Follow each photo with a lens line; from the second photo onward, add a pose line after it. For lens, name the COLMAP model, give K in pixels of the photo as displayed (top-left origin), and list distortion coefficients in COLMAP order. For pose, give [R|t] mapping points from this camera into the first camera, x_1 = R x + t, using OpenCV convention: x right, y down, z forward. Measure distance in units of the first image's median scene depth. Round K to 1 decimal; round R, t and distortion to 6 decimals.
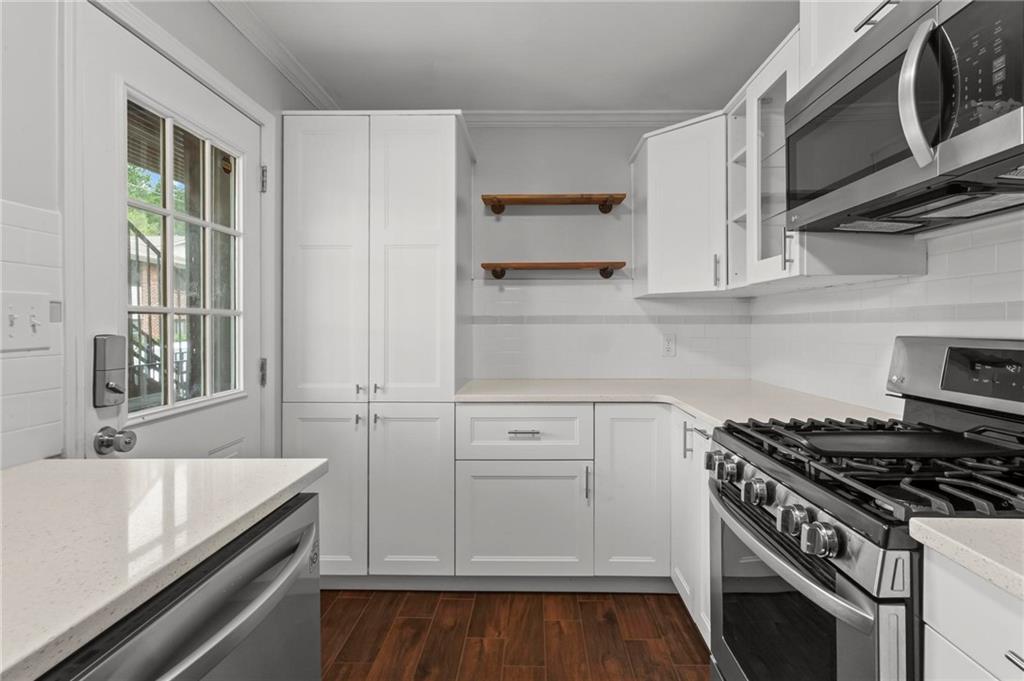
lens RADIAL K [[493.6, 0, 501.1], [0, 493.6, 323.1], [0, 0, 1]] dist [-0.000144, 0.000433]
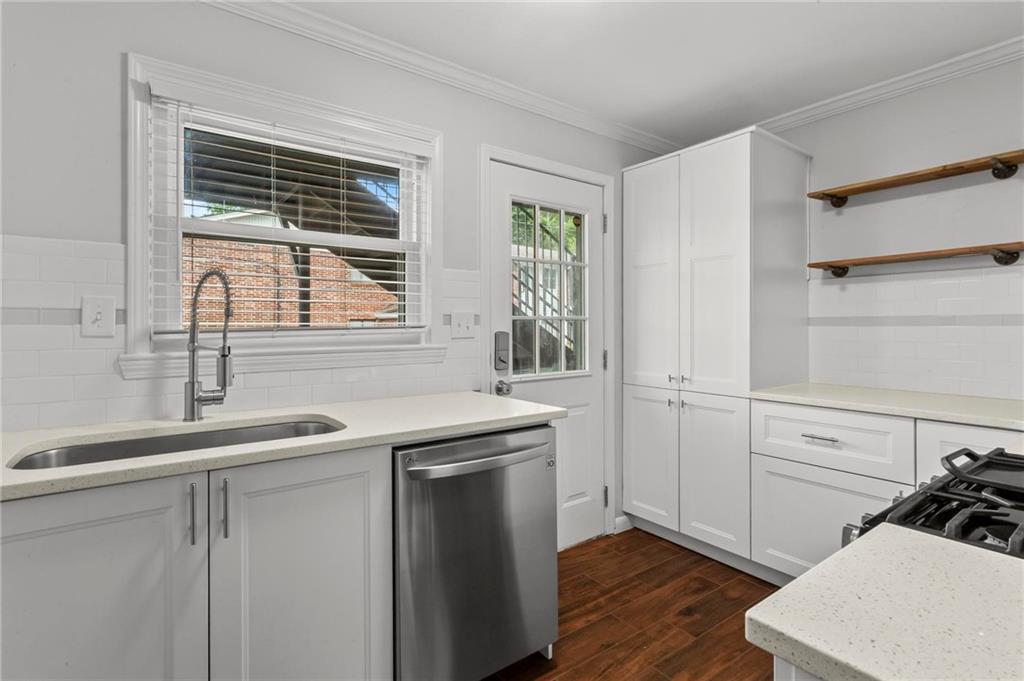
lens RADIAL K [[493.6, 0, 501.1], [0, 493.6, 323.1], [0, 0, 1]] dist [-0.000144, 0.000433]
pose [[0.596617, -0.004845, -0.802511, 0.447803], [0.001695, 0.999987, -0.004777, -0.000064], [0.802524, 0.001490, 0.596618, -0.078695]]
